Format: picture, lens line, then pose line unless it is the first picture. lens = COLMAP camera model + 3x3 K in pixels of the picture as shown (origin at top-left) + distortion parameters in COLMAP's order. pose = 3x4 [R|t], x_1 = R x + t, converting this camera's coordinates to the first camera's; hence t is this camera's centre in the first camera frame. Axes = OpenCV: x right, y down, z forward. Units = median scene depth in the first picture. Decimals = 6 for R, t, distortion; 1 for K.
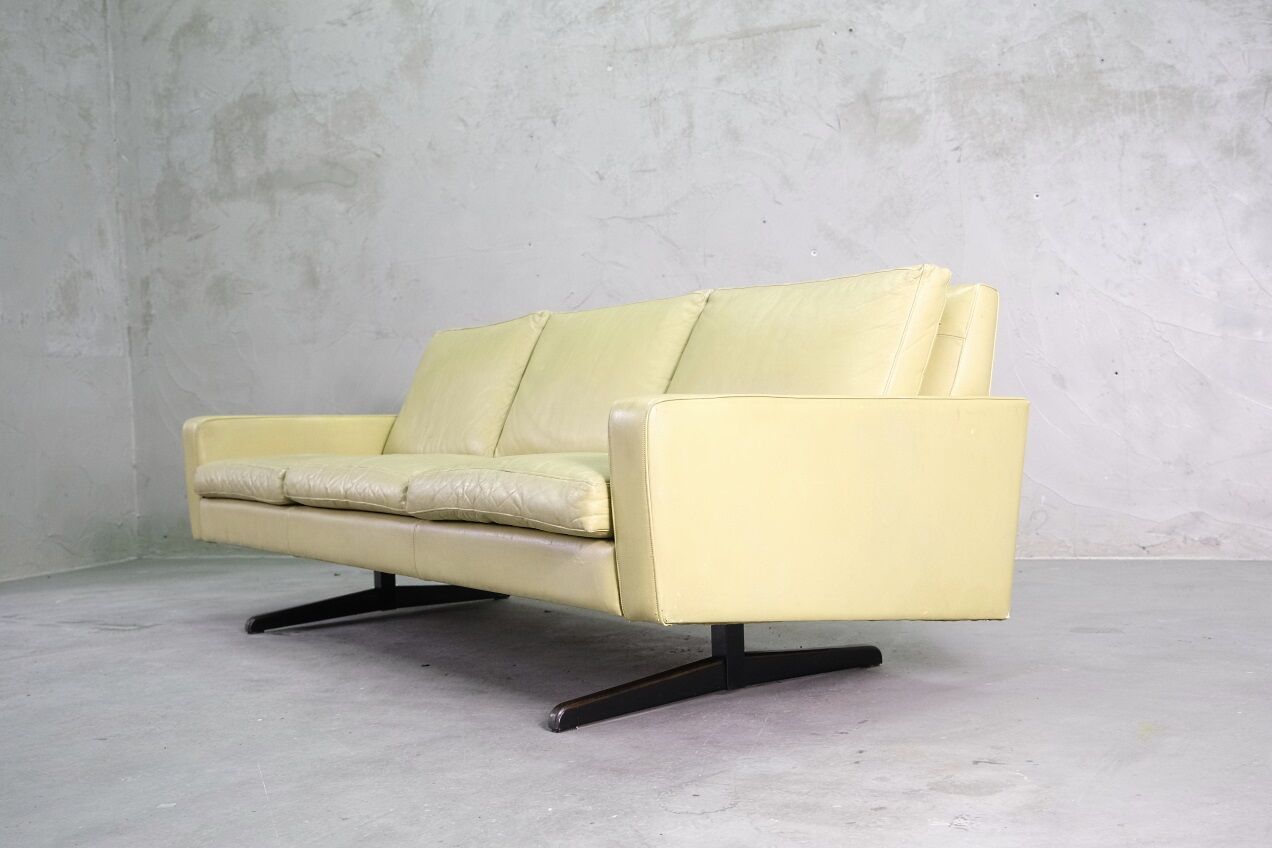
lens RADIAL K [[1374.9, 0, 623.9], [0, 1374.9, 427.2], [0, 0, 1]] dist [0.023697, 0.000000]
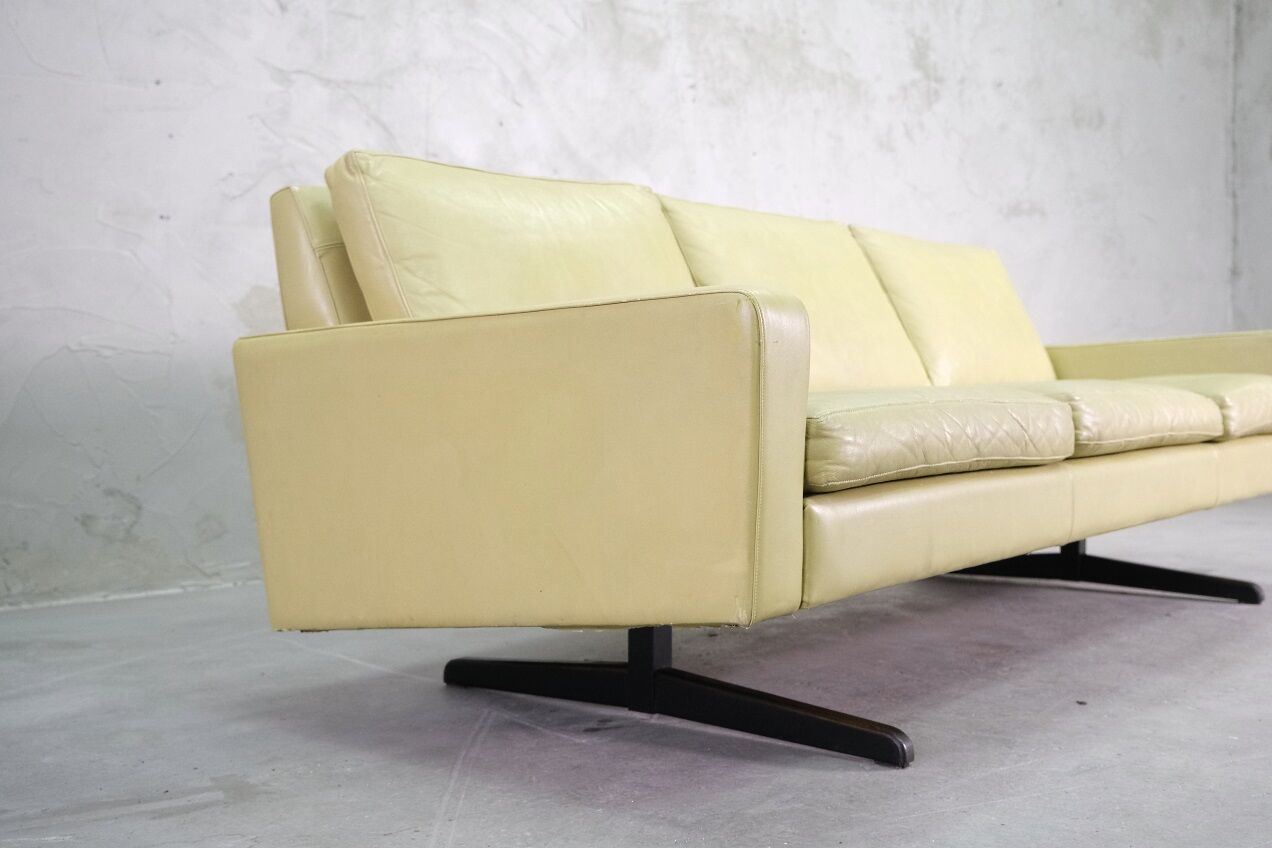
lens RADIAL K [[1403.4, 0, 627.9], [0, 1403.4, 425.6], [0, 0, 1]] dist [0.034674, 0.000000]
pose [[0.500966, 0.012554, 0.865376, -0.545974], [0.007179, 0.999800, -0.018660, 0.035718], [-0.865437, 0.015560, 0.500776, 0.546138]]
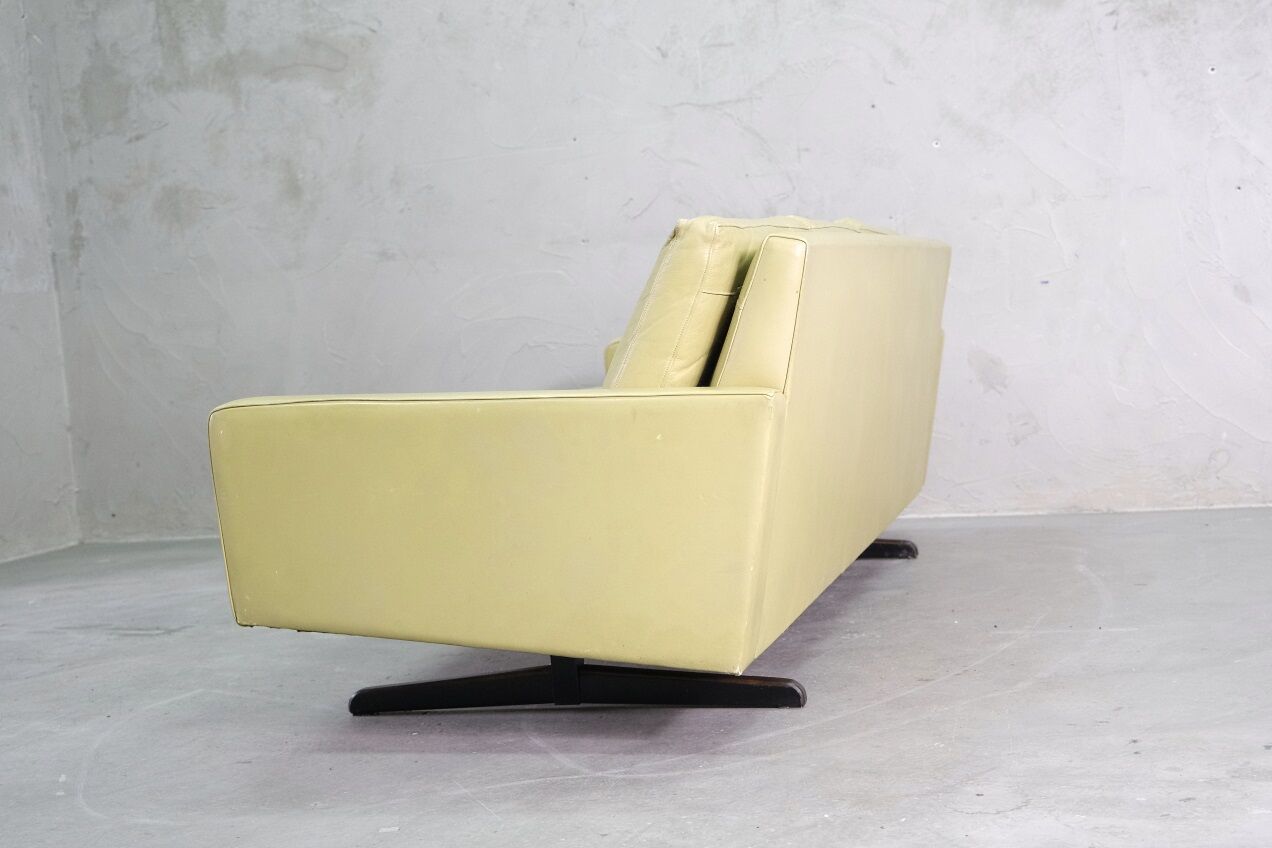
lens RADIAL K [[1847.2, 0, 607.0], [0, 1847.2, 436.8], [0, 0, 1]] dist [0.026459, 0.000000]
pose [[0.998833, -0.035904, 0.032297, -0.097825], [0.033938, 0.997652, 0.059480, -0.024867], [-0.034357, -0.058315, 0.997707, -0.098445]]
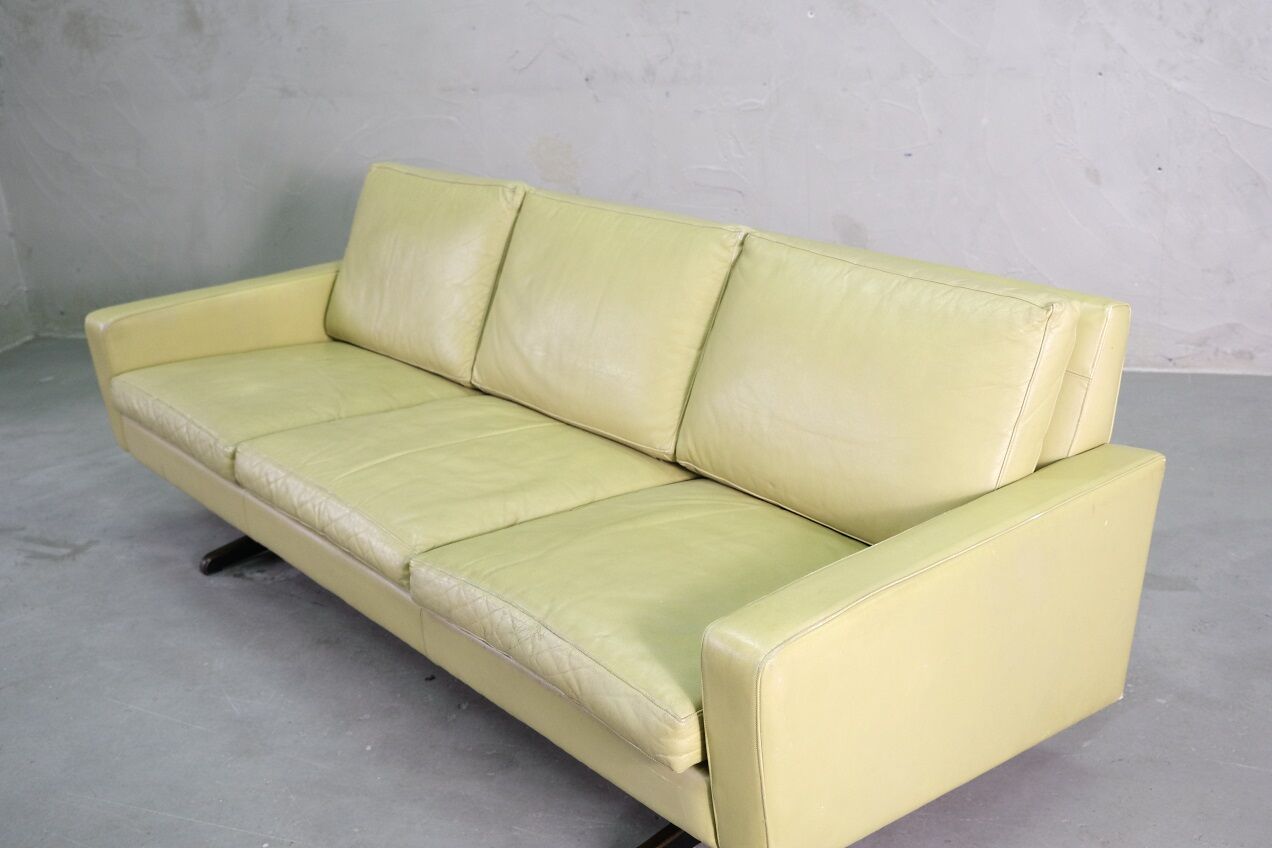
lens RADIAL K [[1374.9, 0, 624.9], [0, 1374.9, 411.3], [0, 0, 1]] dist [0.023697, 0.000000]
pose [[0.995875, -0.058829, 0.069084, -0.045894], [0.032342, 0.941484, 0.335504, -0.181905], [-0.084779, -0.331885, 0.939502, 0.141542]]
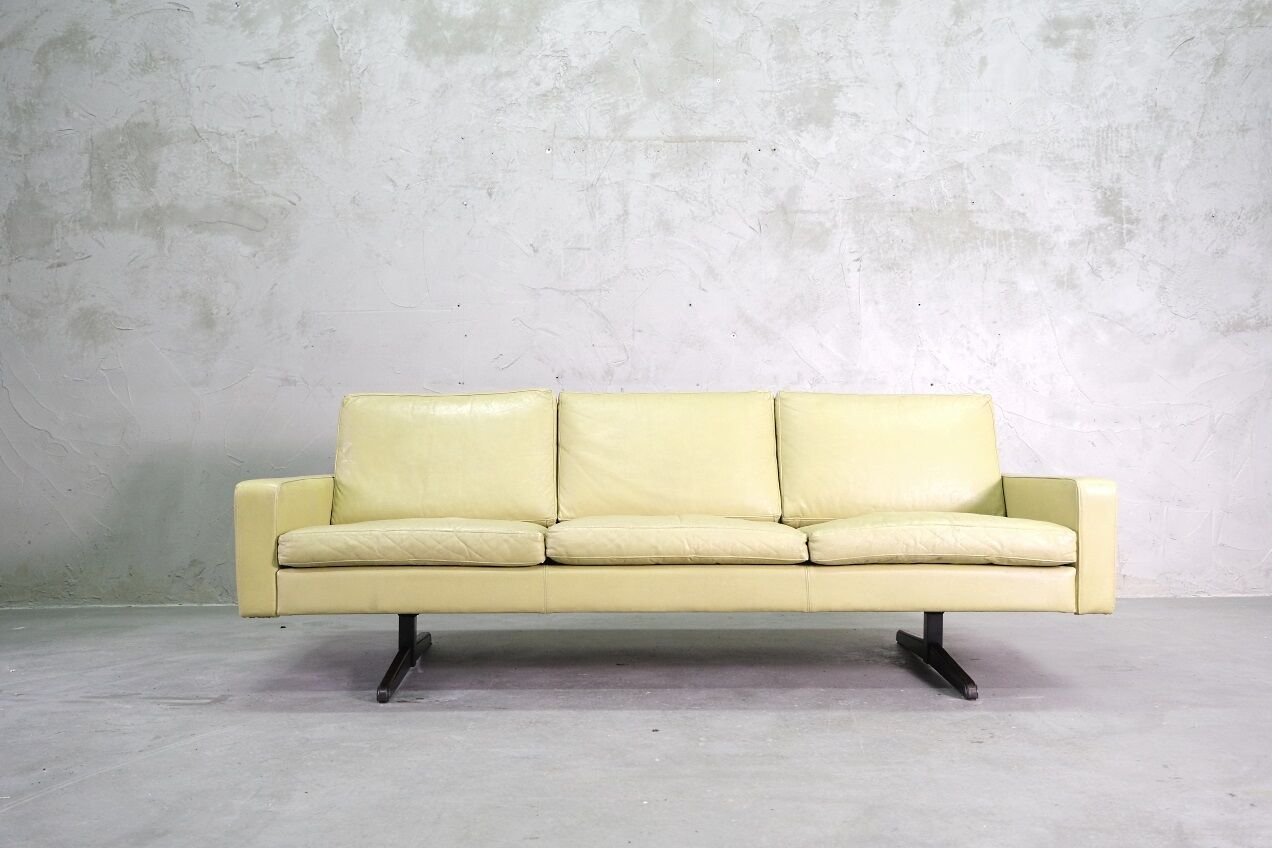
lens RADIAL K [[1197.8, 0, 628.4], [0, 1197.8, 444.7], [0, 0, 1]] dist [0.027385, 0.000000]
pose [[0.912079, 0.033578, 0.408637, -0.347707], [-0.027796, 0.999412, -0.020081, -0.012249], [-0.409071, 0.006957, 0.912476, 0.115221]]
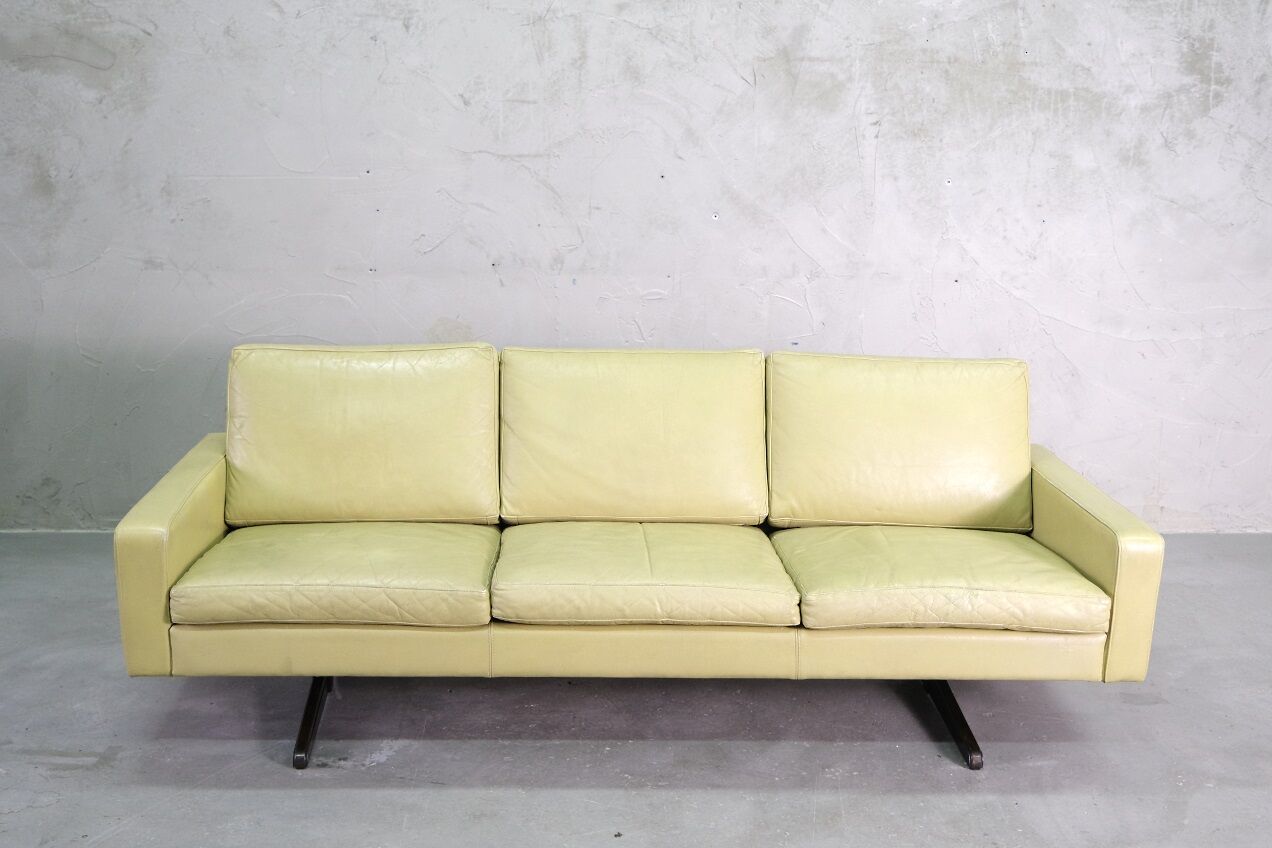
lens RADIAL K [[1497.2, 0, 618.1], [0, 1497.2, 422.8], [0, 0, 1]] dist [0.016236, 0.000000]
pose [[0.894600, -0.051053, 0.443943, -0.369182], [-0.051593, 0.975009, 0.216091, -0.203412], [-0.443880, -0.216219, 0.869609, 0.123915]]
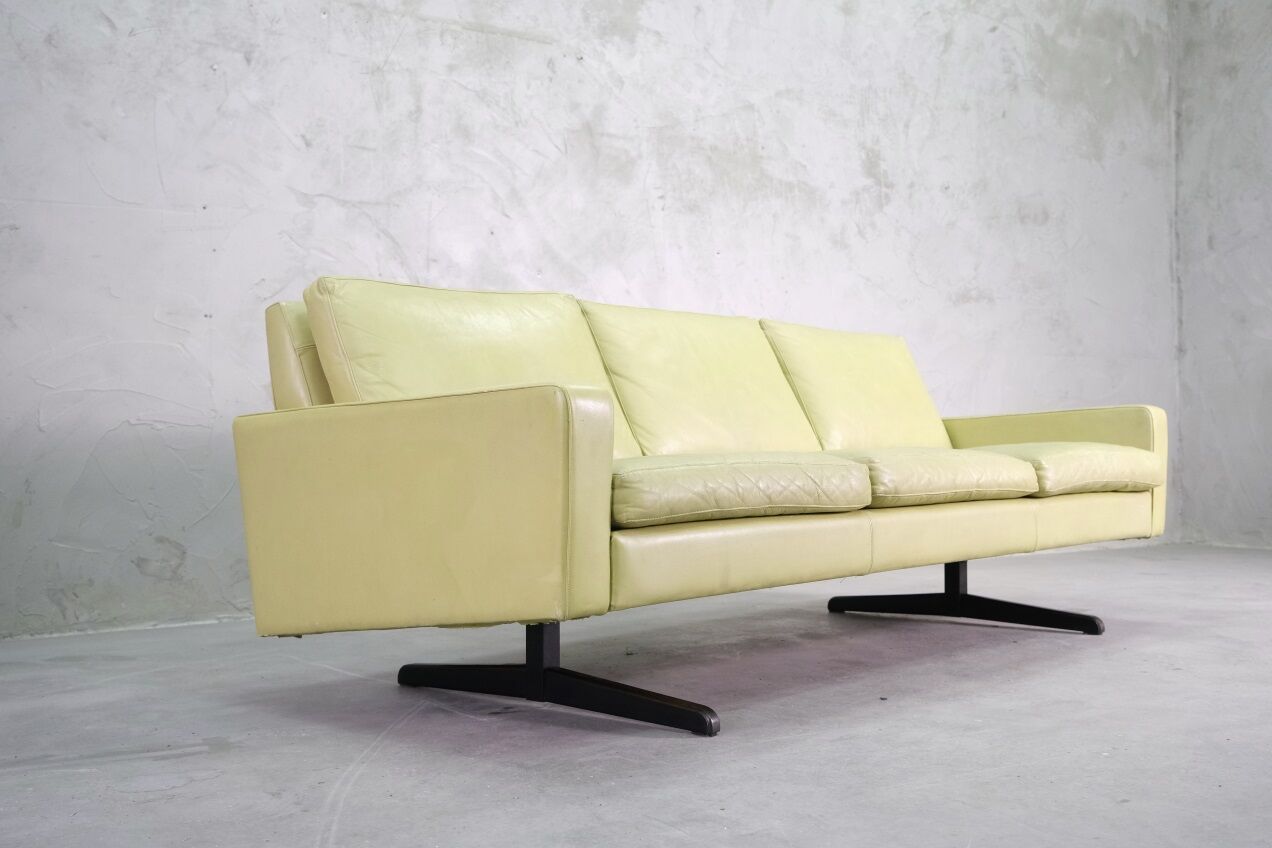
lens RADIAL K [[1374.9, 0, 631.7], [0, 1374.9, 430.9], [0, 0, 1]] dist [0.023697, 0.000000]
pose [[0.545611, 0.050037, 0.836544, -0.615095], [0.005514, 0.997980, -0.063290, 0.042411], [-0.838021, 0.039145, 0.544233, 0.424569]]
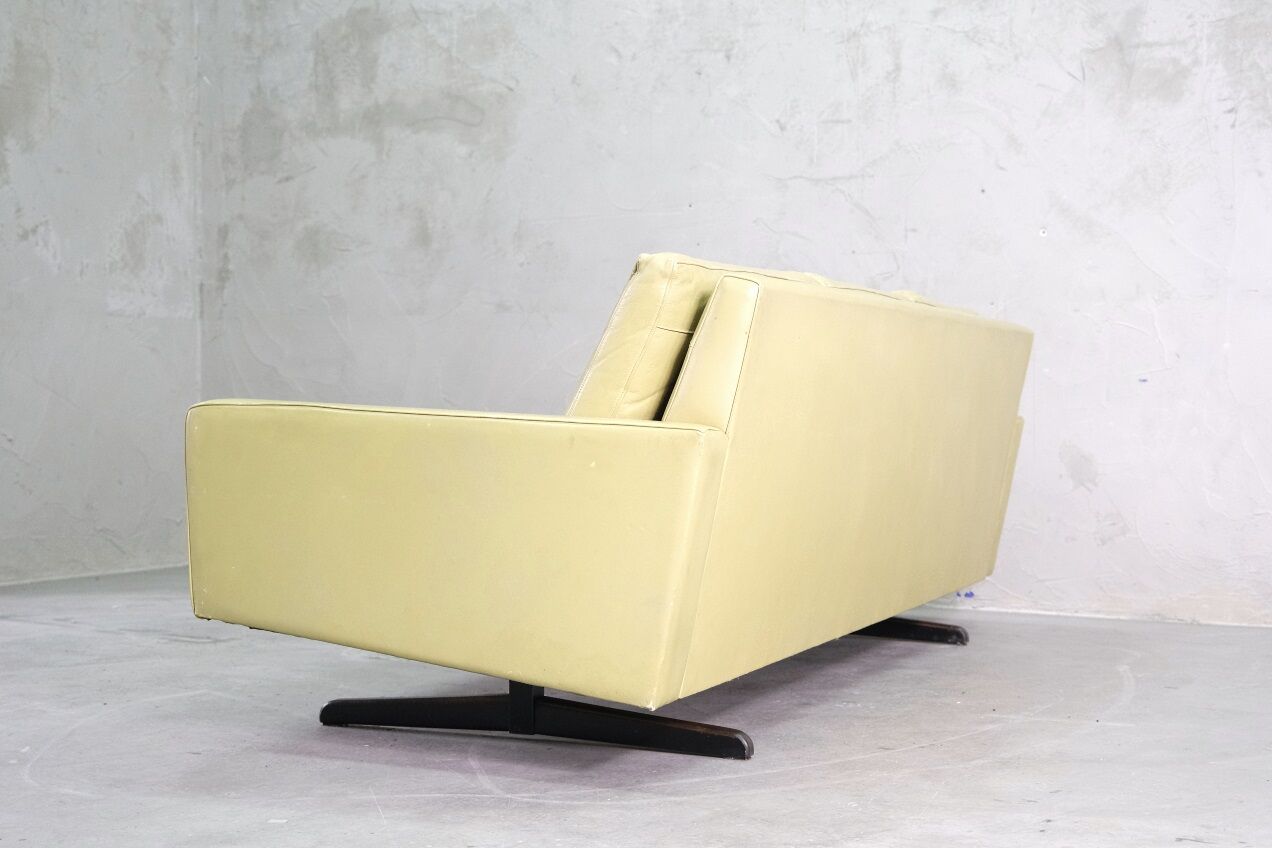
lens RADIAL K [[1847.2, 0, 609.7], [0, 1847.2, 428.0], [0, 0, 1]] dist [0.026459, 0.000000]
pose [[0.993750, 0.051361, -0.099108, -0.000633], [-0.051241, 0.998679, 0.003756, -0.003604], [0.099170, 0.001346, 0.995070, -0.100179]]
